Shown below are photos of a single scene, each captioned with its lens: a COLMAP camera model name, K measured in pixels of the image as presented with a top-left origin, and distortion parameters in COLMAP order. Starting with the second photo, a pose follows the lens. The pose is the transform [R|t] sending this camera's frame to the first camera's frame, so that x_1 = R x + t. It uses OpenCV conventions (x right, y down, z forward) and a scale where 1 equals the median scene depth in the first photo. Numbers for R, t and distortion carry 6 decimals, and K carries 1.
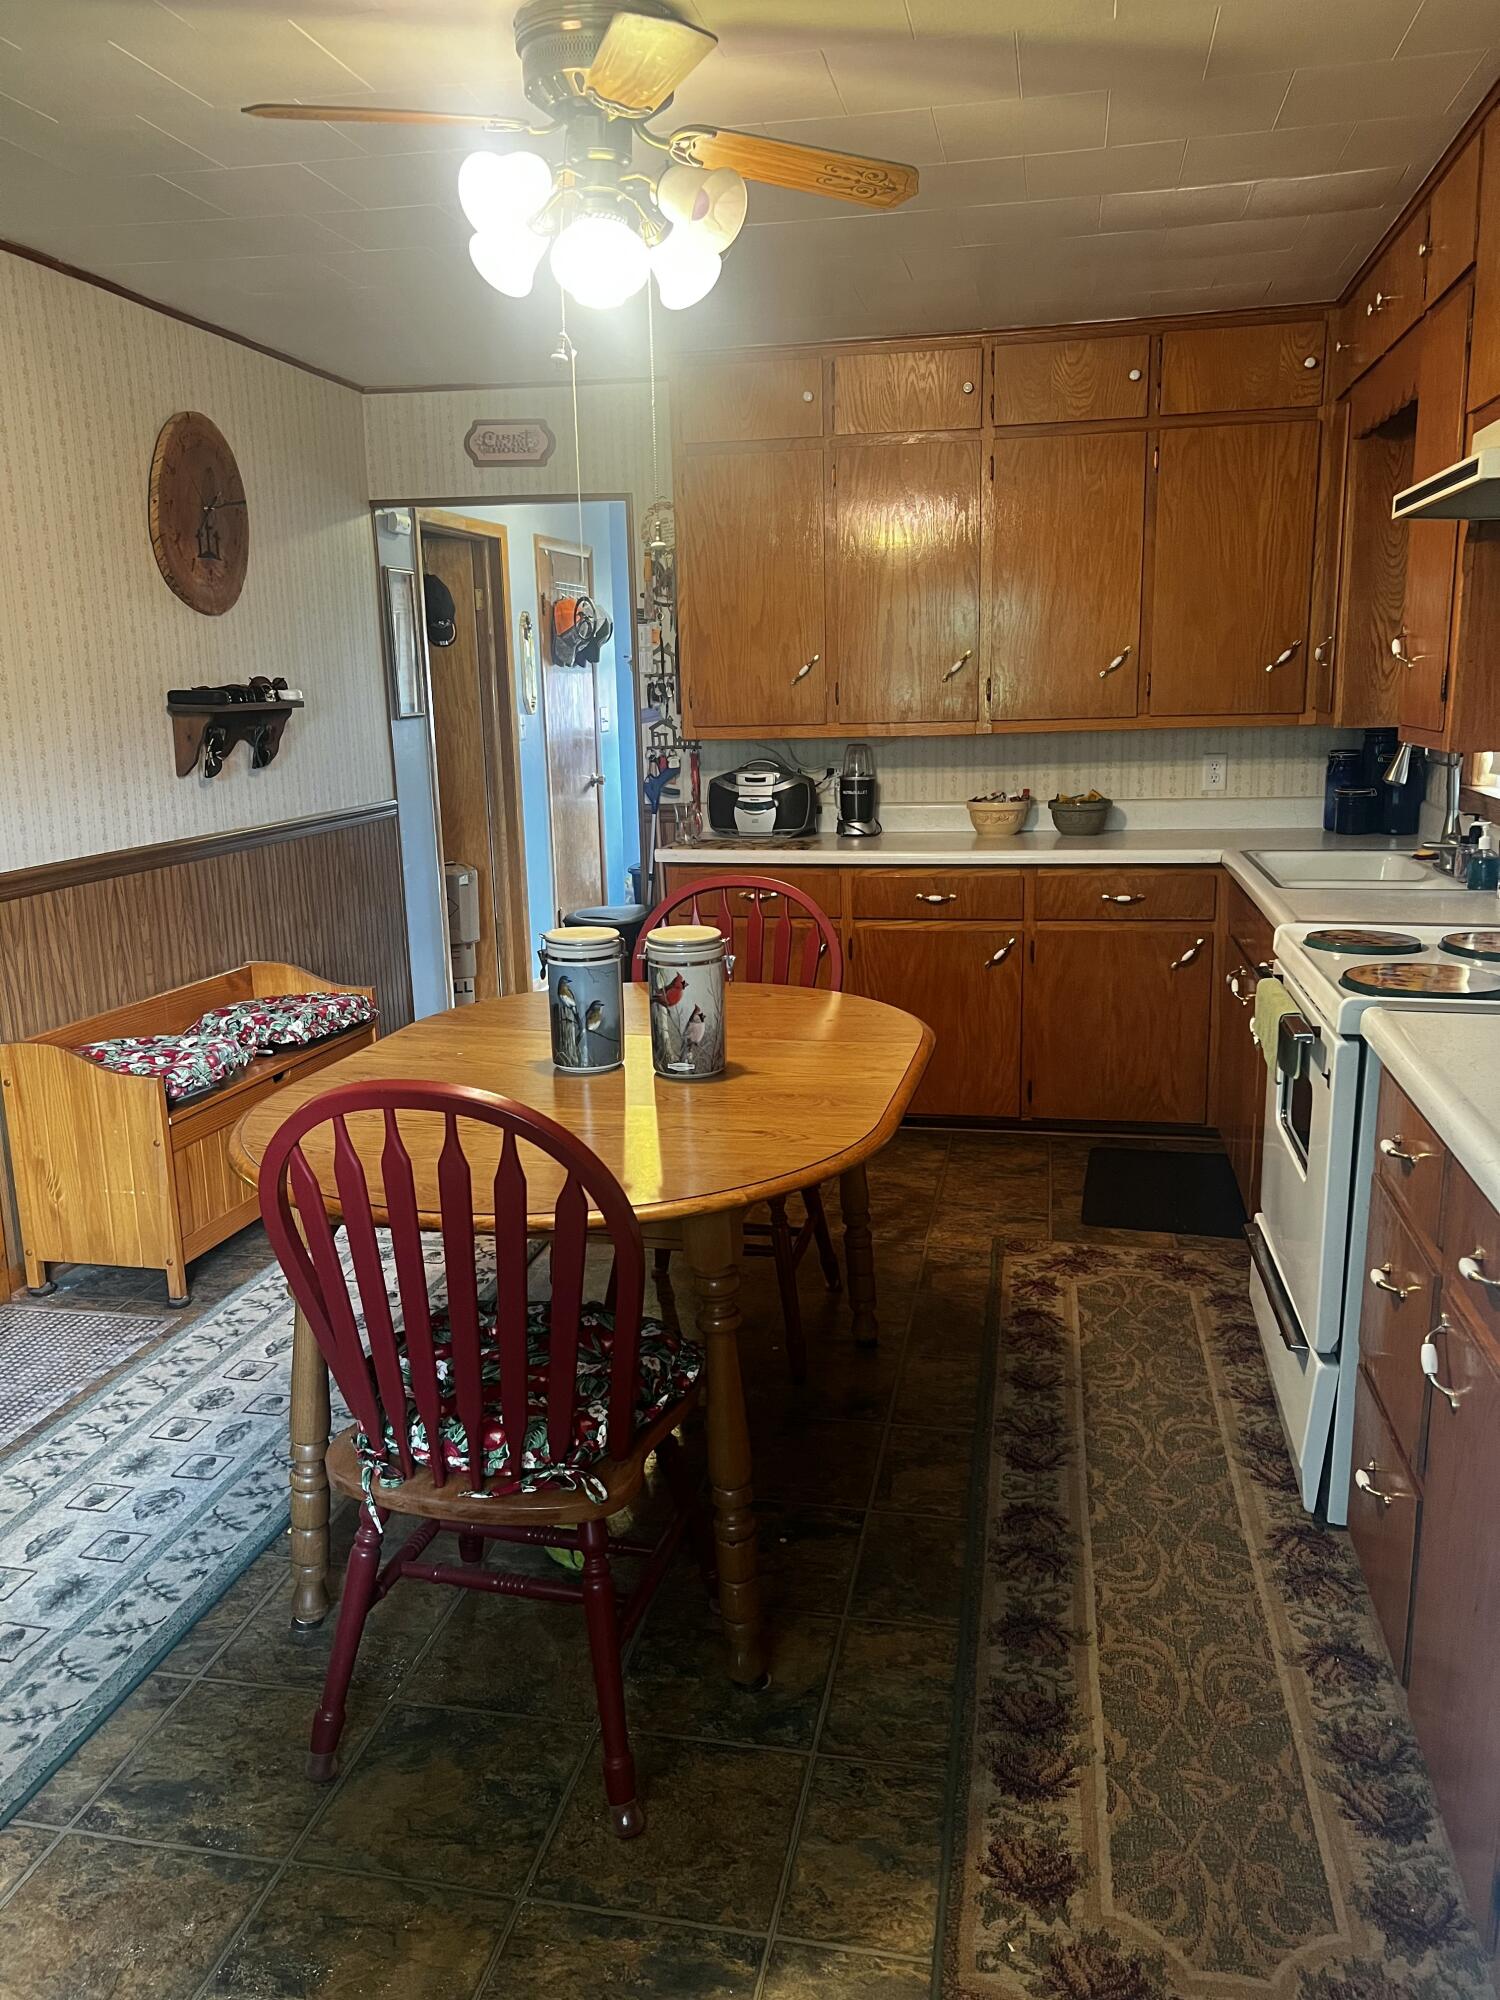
lens RADIAL K [[1494.6, 0, 747.6], [0, 1494.6, 1003.5], [0, 0, 1]] dist [0.037477, -0.011318]
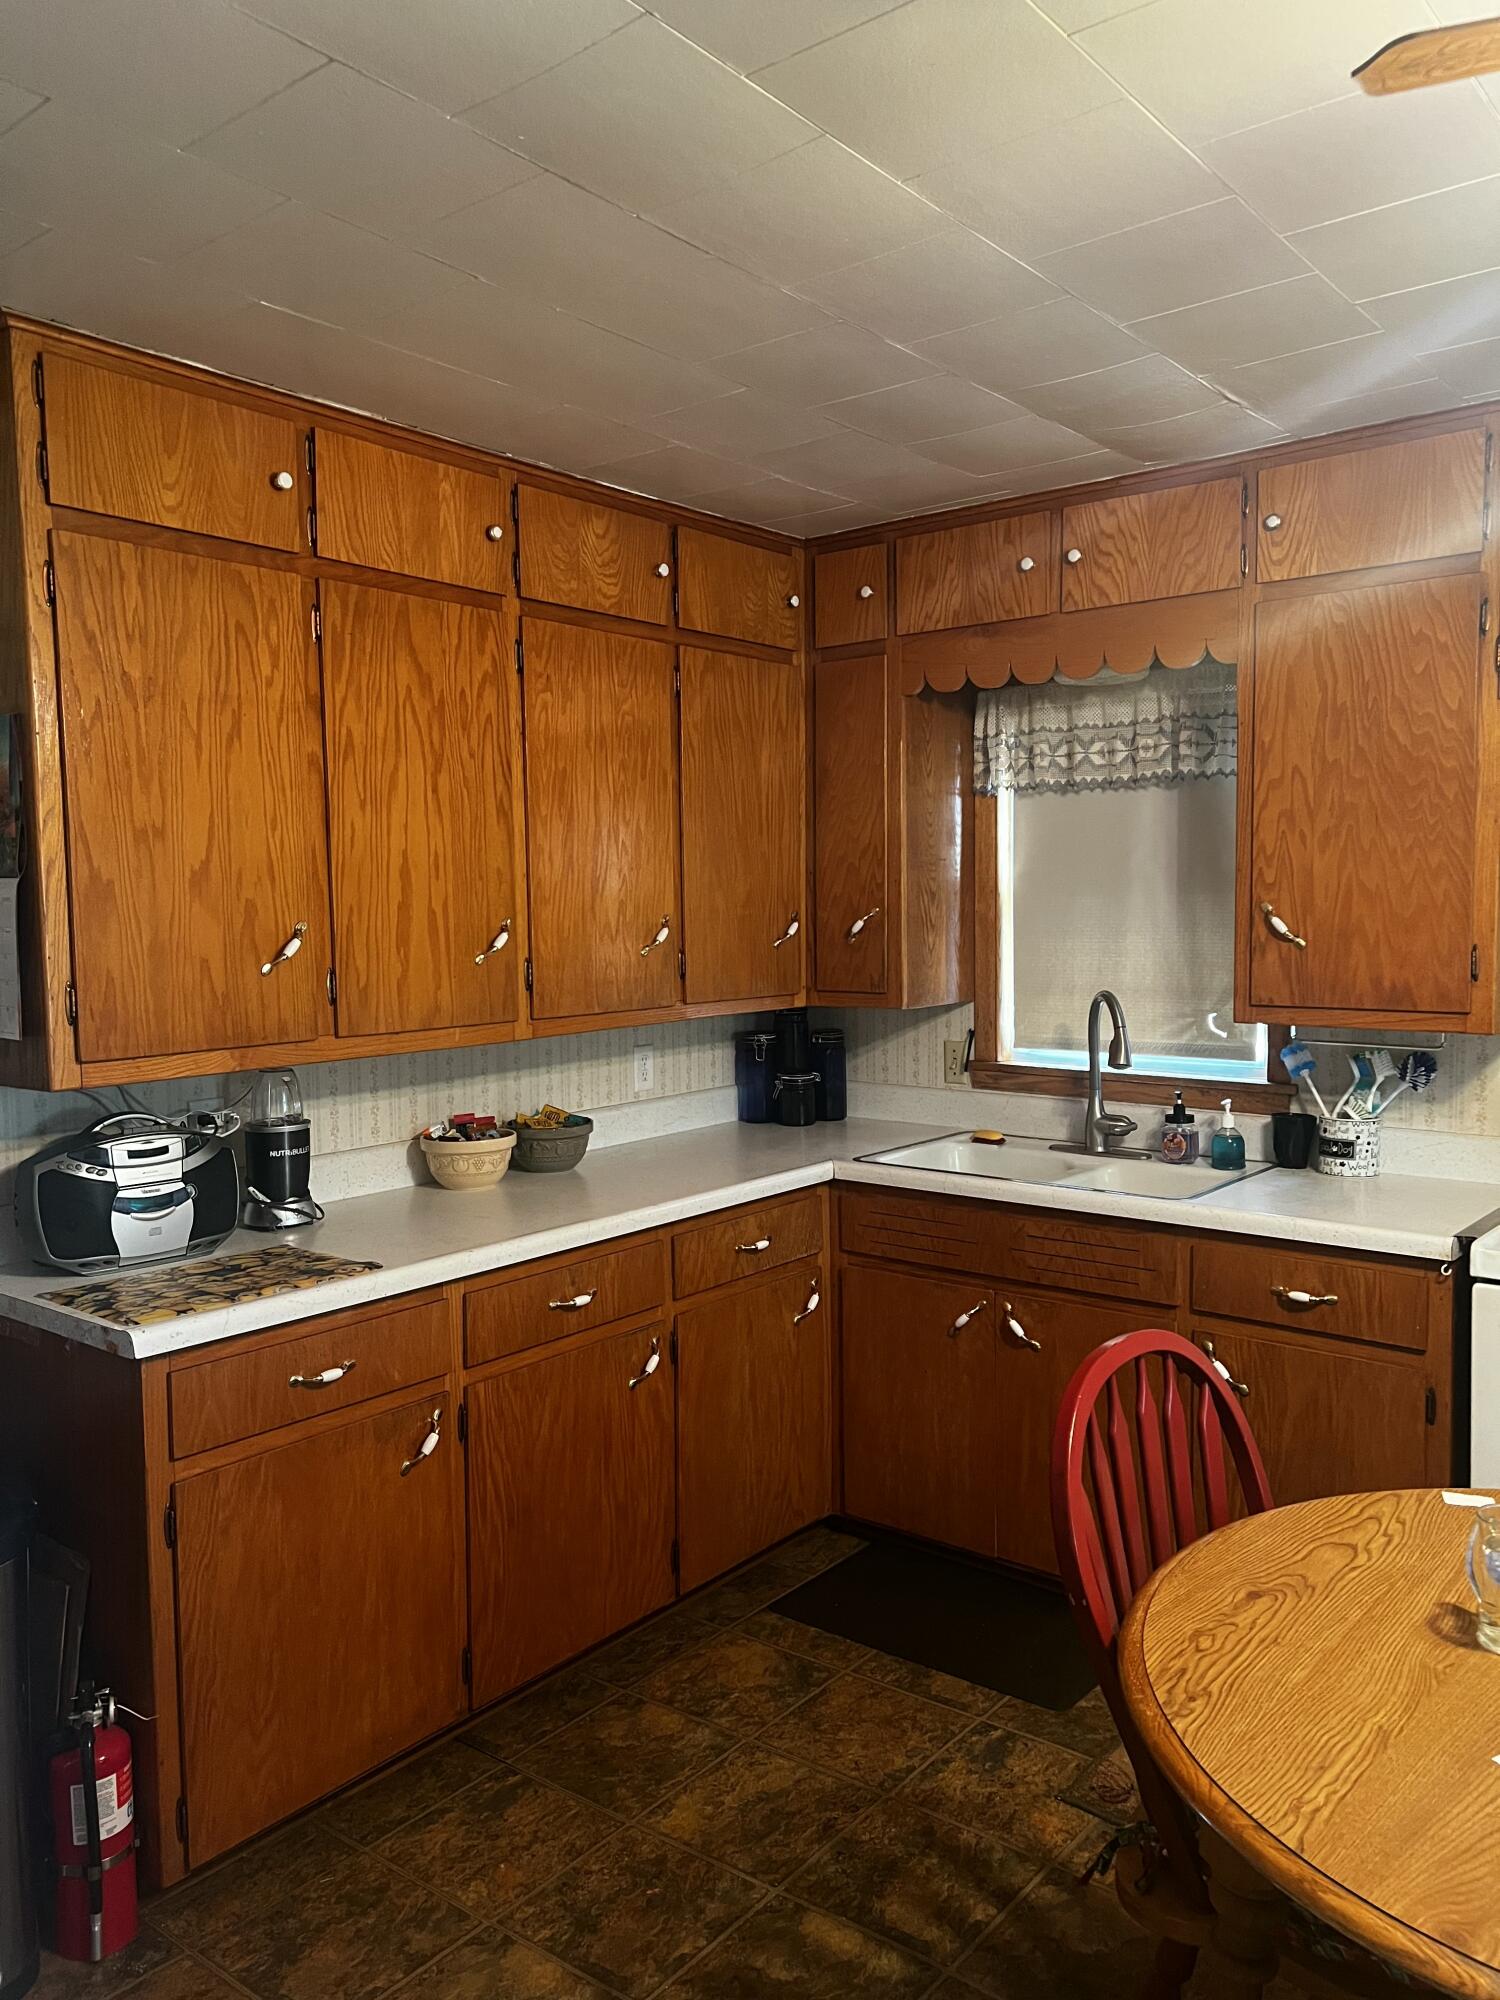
lens RADIAL K [[1494.6, 0, 748.4], [0, 1494.6, 1004.4], [0, 0, 1]] dist [0.037477, -0.011318]
pose [[0.466393, -0.044439, 0.883461, -0.365130], [0.188591, 0.980771, -0.050227, -0.138113], [-0.864240, 0.190038, 0.465806, 0.581602]]
